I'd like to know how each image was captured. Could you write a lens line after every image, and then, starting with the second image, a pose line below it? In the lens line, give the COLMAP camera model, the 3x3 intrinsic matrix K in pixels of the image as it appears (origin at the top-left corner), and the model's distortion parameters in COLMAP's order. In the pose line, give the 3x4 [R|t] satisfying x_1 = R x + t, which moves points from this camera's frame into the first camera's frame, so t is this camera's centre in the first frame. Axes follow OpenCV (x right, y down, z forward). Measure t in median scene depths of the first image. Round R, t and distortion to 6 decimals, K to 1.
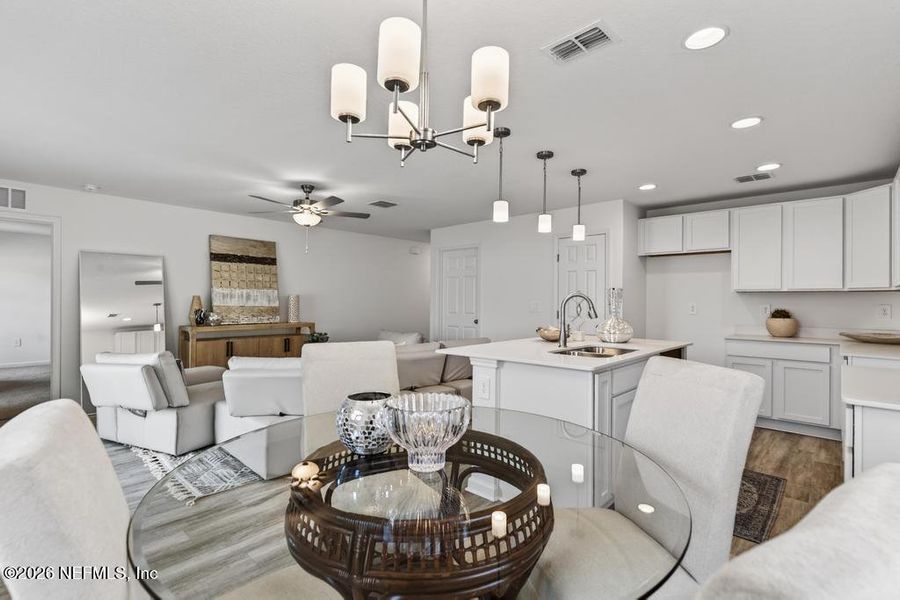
lens RADIAL K [[416.8, 0, 458.2], [0, 416.8, 299.3], [0, 0, 1]] dist [-0.001812, 0.003271]
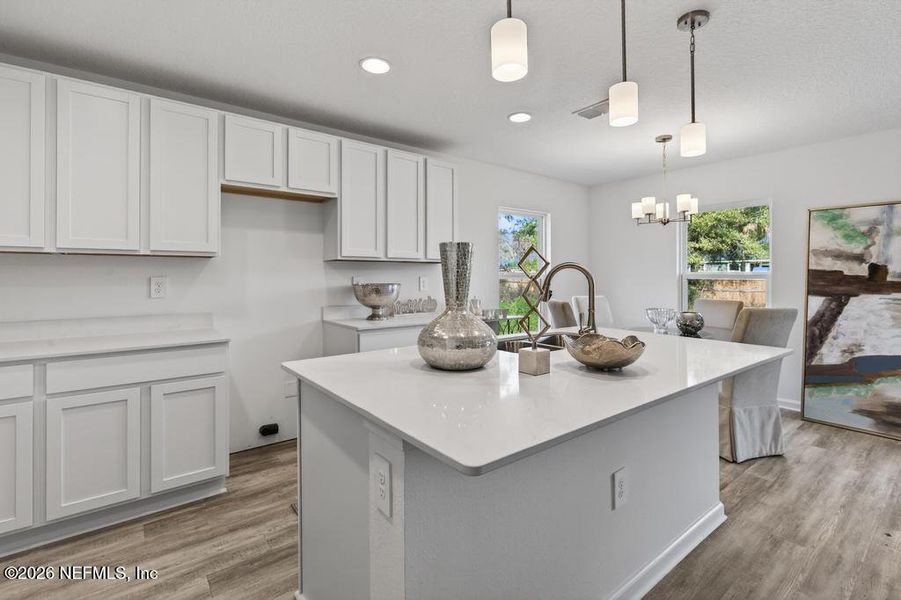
lens RADIAL K [[417.3, 0, 452.3], [0, 417.3, 273.5], [0, 0, 1]] dist [-0.001812, 0.003271]
pose [[-0.984463, -0.004815, 0.175527, 0.201157], [-0.006274, 0.999950, -0.007754, 0.006353], [-0.175481, -0.008734, -0.984444, 0.951096]]
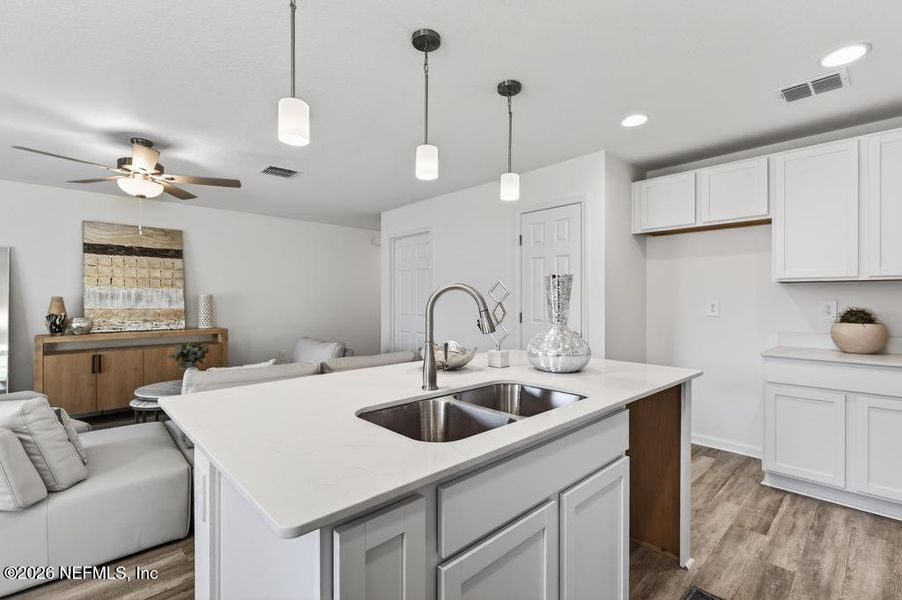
lens RADIAL K [[417.7, 0, 450.0], [0, 417.7, 299.7], [0, 0, 1]] dist [-0.001812, 0.003271]
pose [[0.997388, -0.009288, -0.071629, 0.166369], [0.009447, 0.999954, 0.001881, 0.002488], [0.071608, -0.002552, 0.997430, 0.261271]]
